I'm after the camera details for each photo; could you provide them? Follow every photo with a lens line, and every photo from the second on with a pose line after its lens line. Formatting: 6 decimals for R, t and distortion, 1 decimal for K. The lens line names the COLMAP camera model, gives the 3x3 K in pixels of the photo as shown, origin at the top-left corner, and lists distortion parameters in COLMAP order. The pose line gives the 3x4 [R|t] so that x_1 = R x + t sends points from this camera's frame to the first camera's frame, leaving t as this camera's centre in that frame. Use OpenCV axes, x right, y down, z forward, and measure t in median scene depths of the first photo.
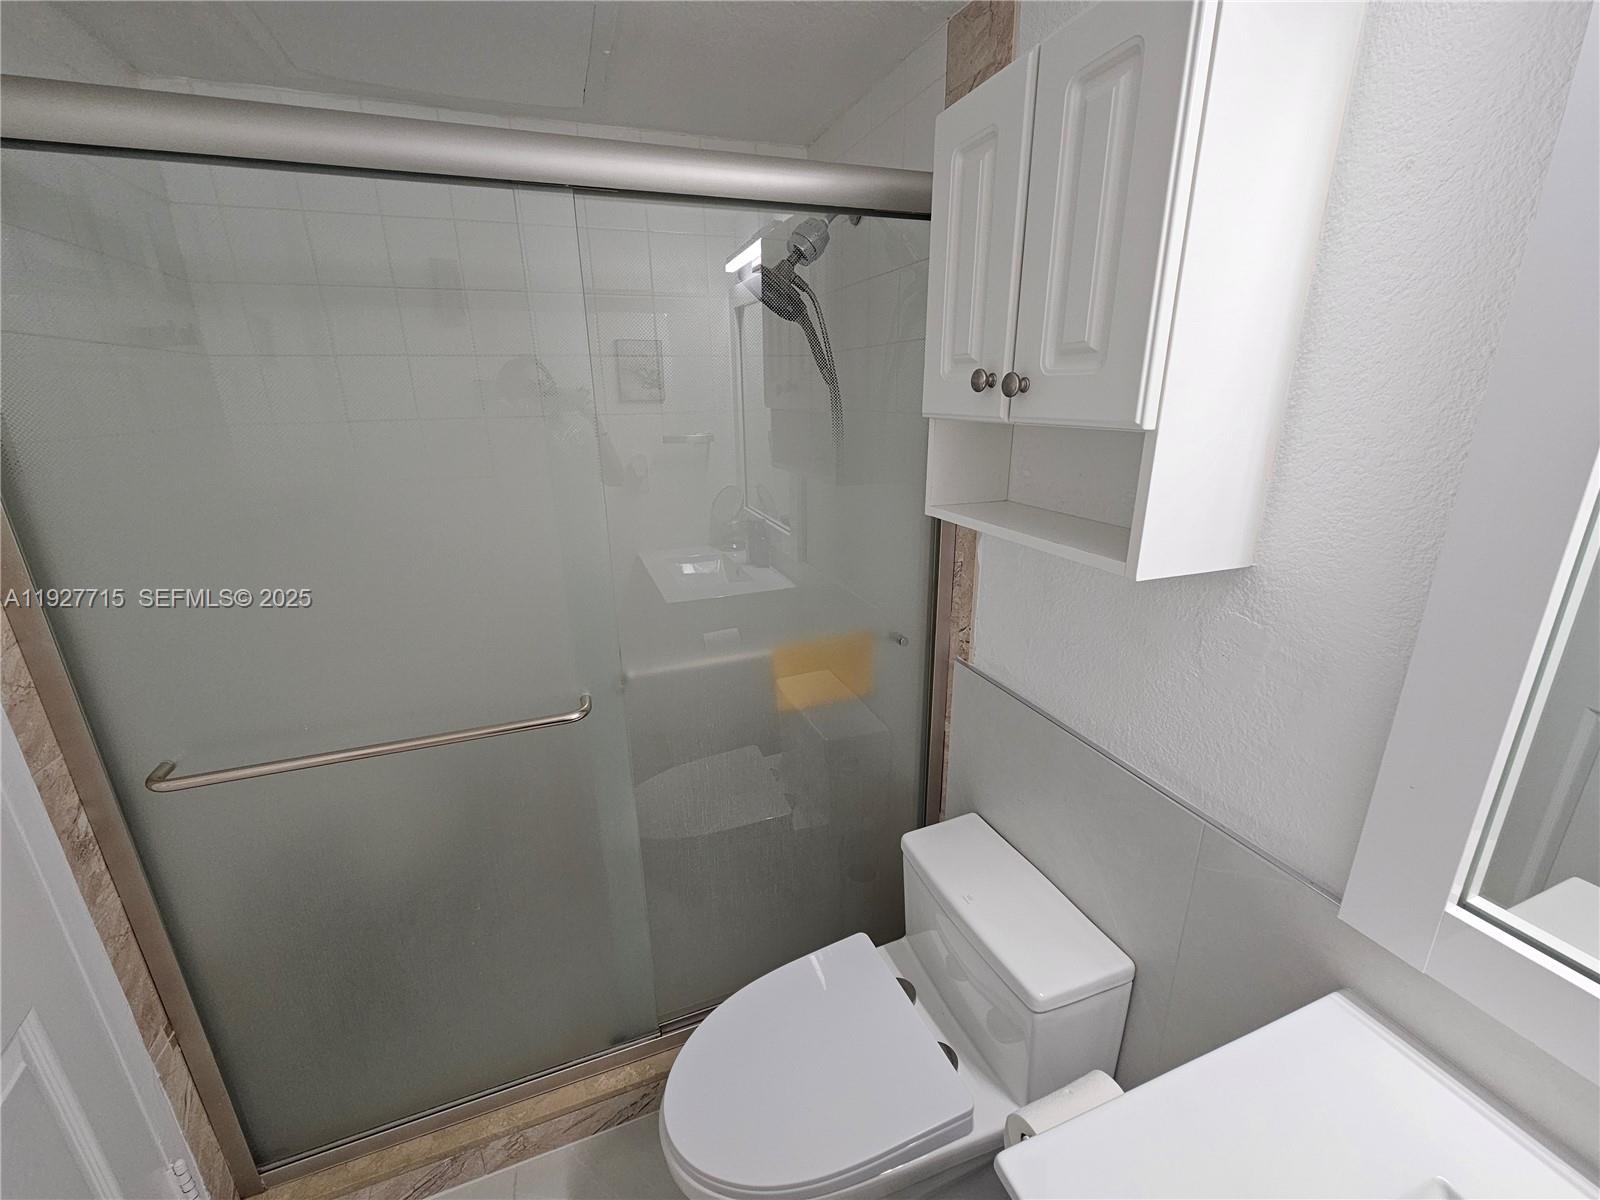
lens RADIAL K [[656.2, 0, 800.4], [0, 656.2, 596.4], [0, 0, 1]] dist [-0.000841, 0.000026]
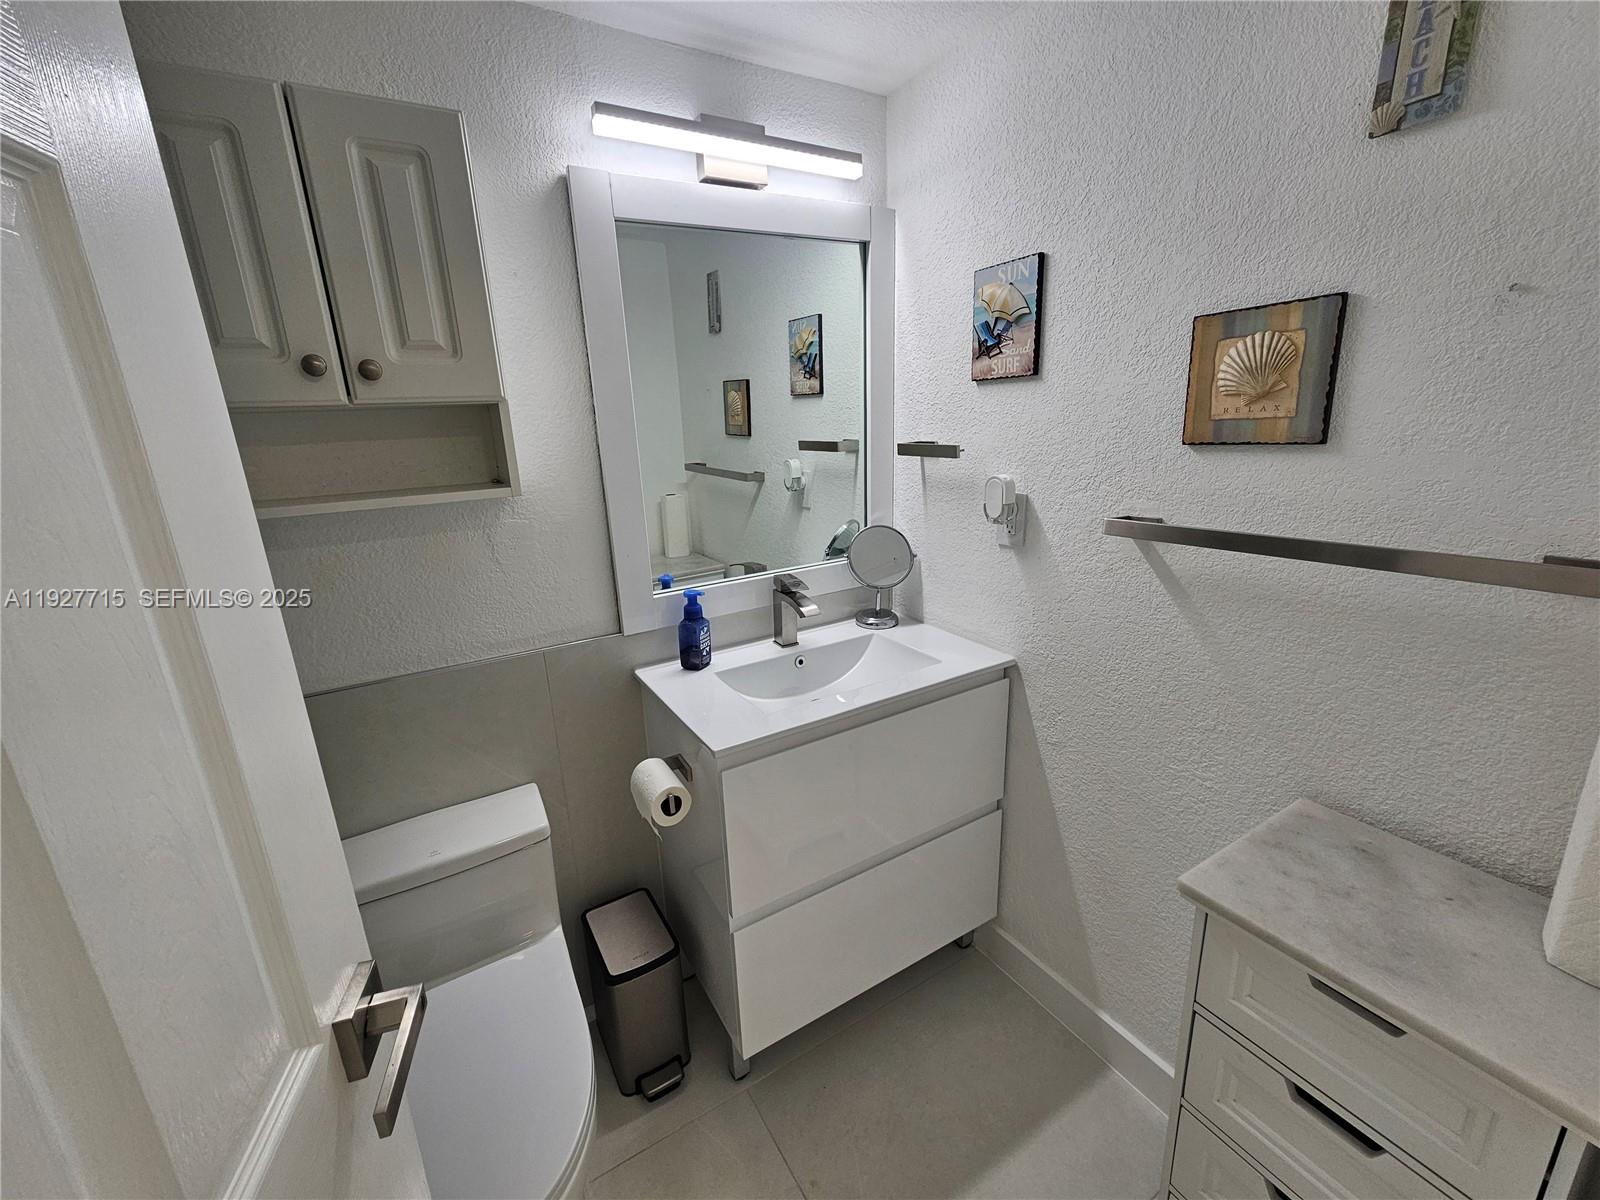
lens RADIAL K [[656.2, 0, 798.6], [0, 656.2, 596.2], [0, 0, 1]] dist [-0.000841, 0.000026]
pose [[-0.180400, -0.247617, 0.951915, -1.097468], [0.328078, 0.897221, 0.295565, -0.052846], [-0.927265, 0.365622, -0.080621, 0.548333]]
